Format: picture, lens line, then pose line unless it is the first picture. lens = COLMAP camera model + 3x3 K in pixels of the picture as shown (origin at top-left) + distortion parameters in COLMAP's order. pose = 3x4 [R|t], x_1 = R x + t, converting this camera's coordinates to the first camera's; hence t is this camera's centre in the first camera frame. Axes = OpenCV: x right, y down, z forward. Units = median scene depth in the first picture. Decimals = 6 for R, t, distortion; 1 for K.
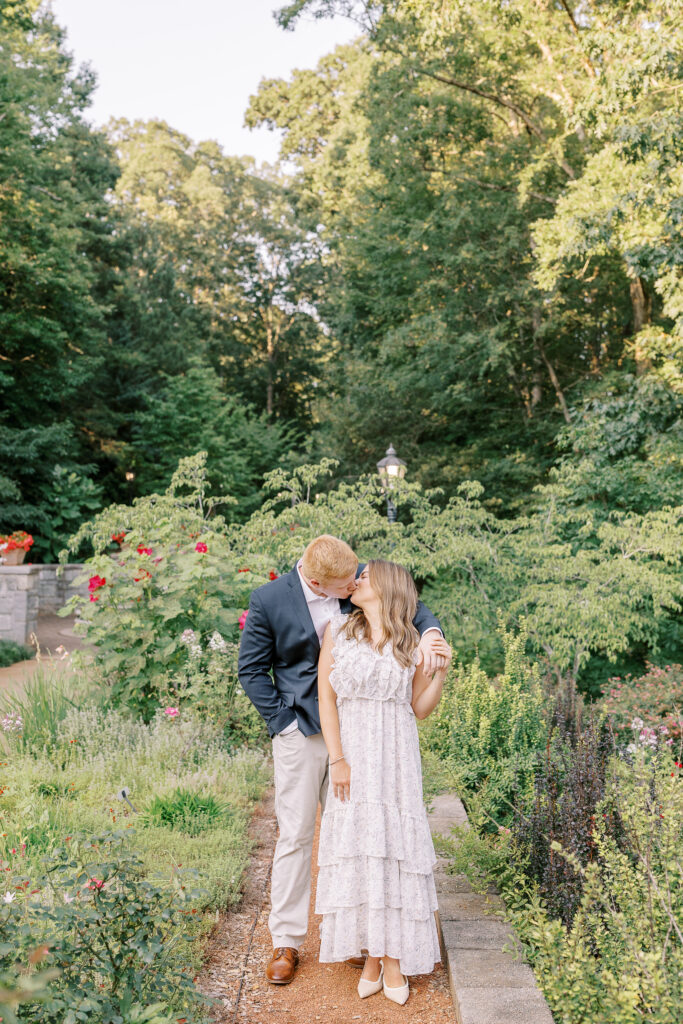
lens RADIAL K [[1136.5, 0, 341.5], [0, 1136.5, 512.0], [0, 0, 1]] dist [0.001518, 0.006396]
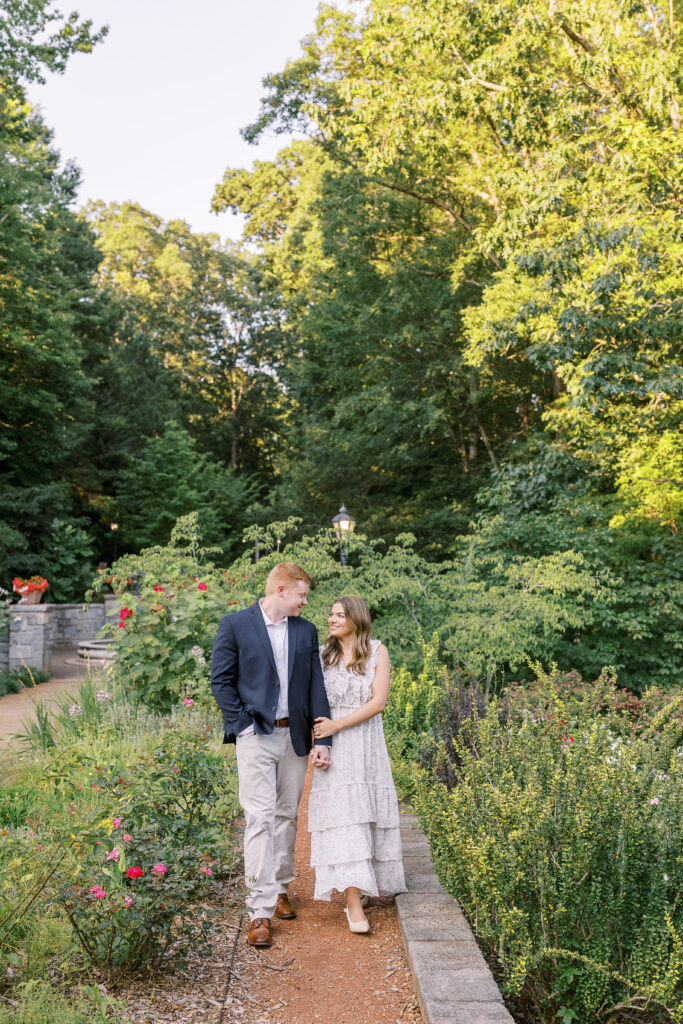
lens RADIAL K [[1136.5, 0, 341.5], [0, 1136.5, 512.0], [0, 0, 1]] dist [0.001518, 0.006396]
pose [[0.999222, -0.007925, 0.038628, -0.004185], [0.009340, 0.999287, -0.036593, -0.002760], [-0.038311, 0.036926, 0.998583, -0.155658]]
